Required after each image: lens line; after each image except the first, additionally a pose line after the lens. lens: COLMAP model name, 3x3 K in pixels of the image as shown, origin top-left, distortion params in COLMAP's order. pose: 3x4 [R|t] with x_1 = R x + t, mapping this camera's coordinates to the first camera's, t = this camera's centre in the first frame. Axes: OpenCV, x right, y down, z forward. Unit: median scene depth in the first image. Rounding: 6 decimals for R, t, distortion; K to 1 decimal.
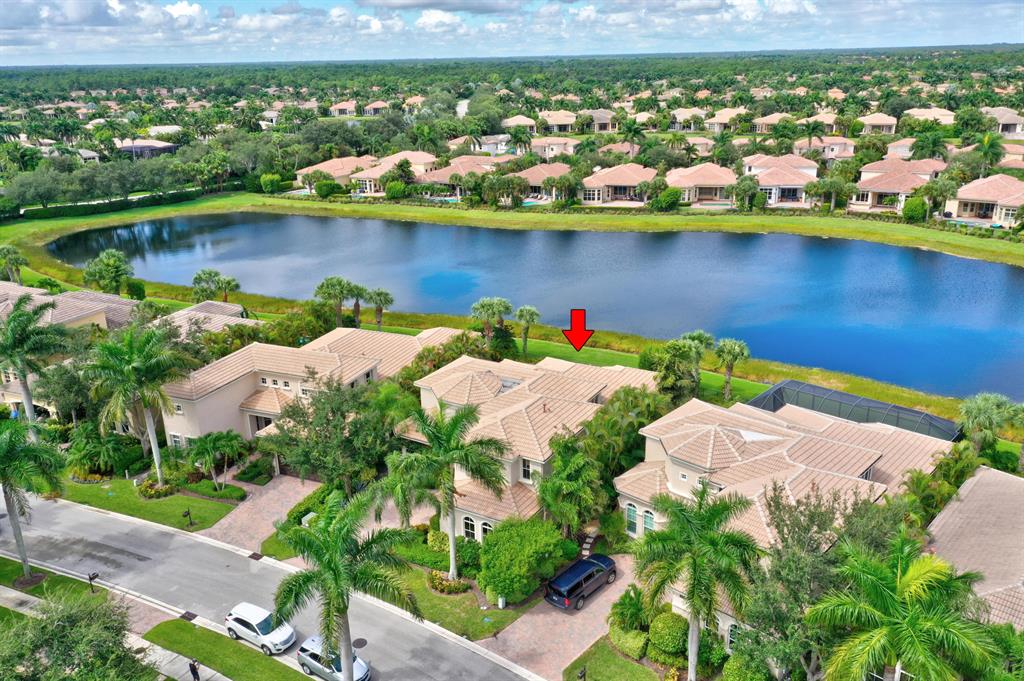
lens RADIAL K [[812.4, 0, 512.0], [0, 812.4, 340.5], [0, 0, 1]] dist [0.010447, 0.001560]
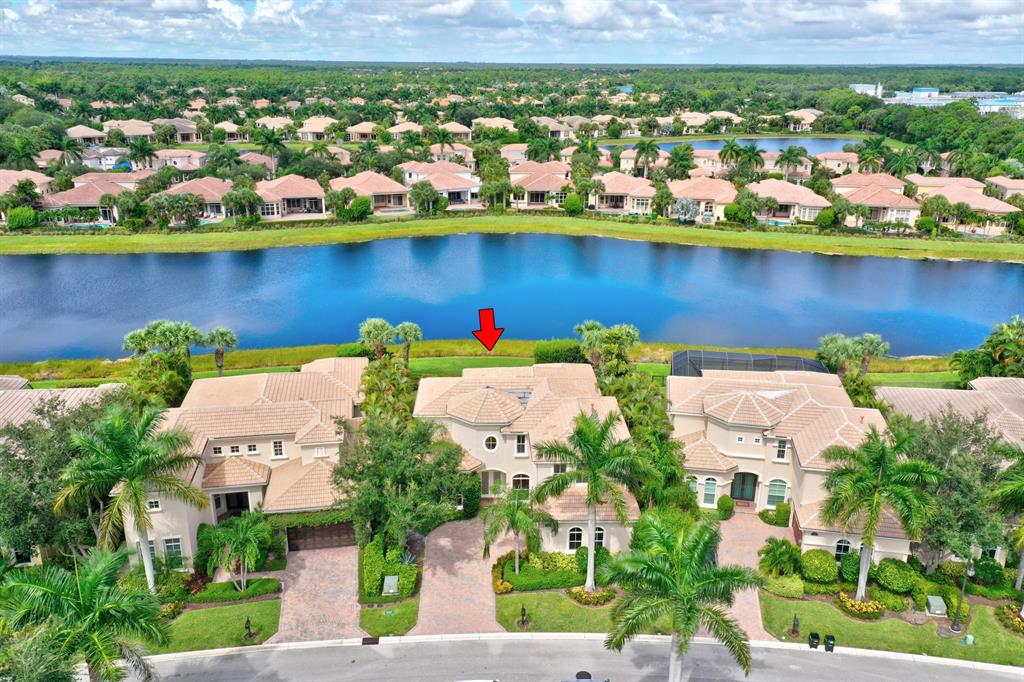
lens RADIAL K [[809.9, 0, 513.7], [0, 809.9, 346.1], [0, 0, 1]] dist [0.021472, 0.005599]
pose [[0.839369, -0.150895, 0.522198, -0.191346], [0.152884, 0.987451, 0.039592, -0.016936], [-0.521619, 0.046603, 0.851905, 0.058007]]
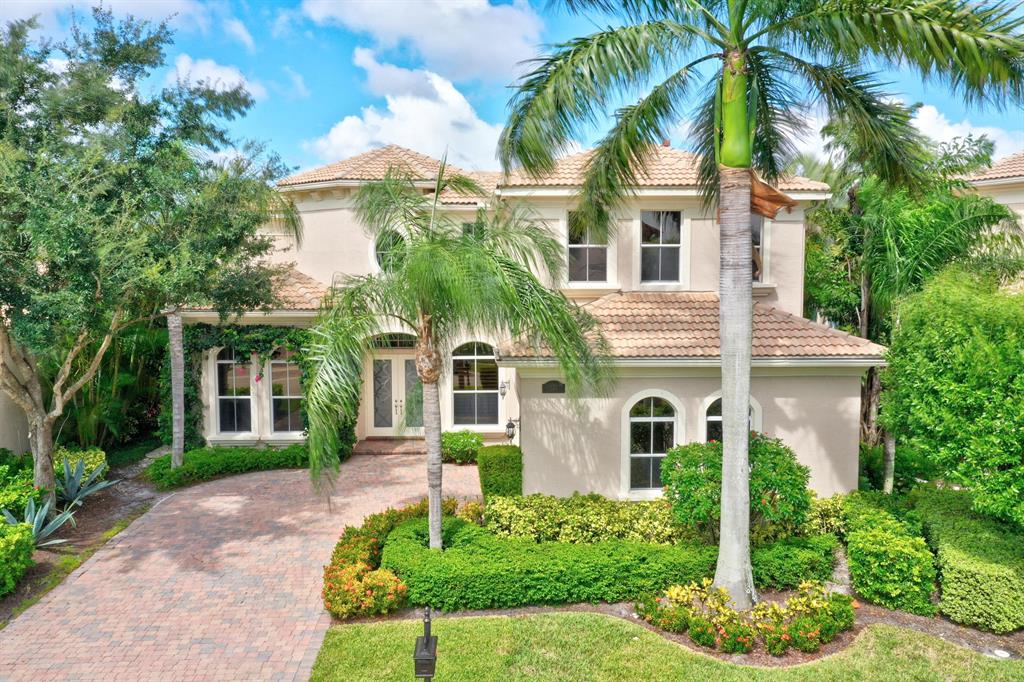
lens RADIAL K [[809.1, 0, 513.0], [0, 809.1, 343.2], [0, 0, 1]] dist [0.010084, 0.002031]
pose [[0.839376, -0.027888, 0.542836, -0.077473], [0.163928, 0.965171, -0.203893, 0.078689], [-0.518244, 0.260128, 0.814713, 0.251859]]
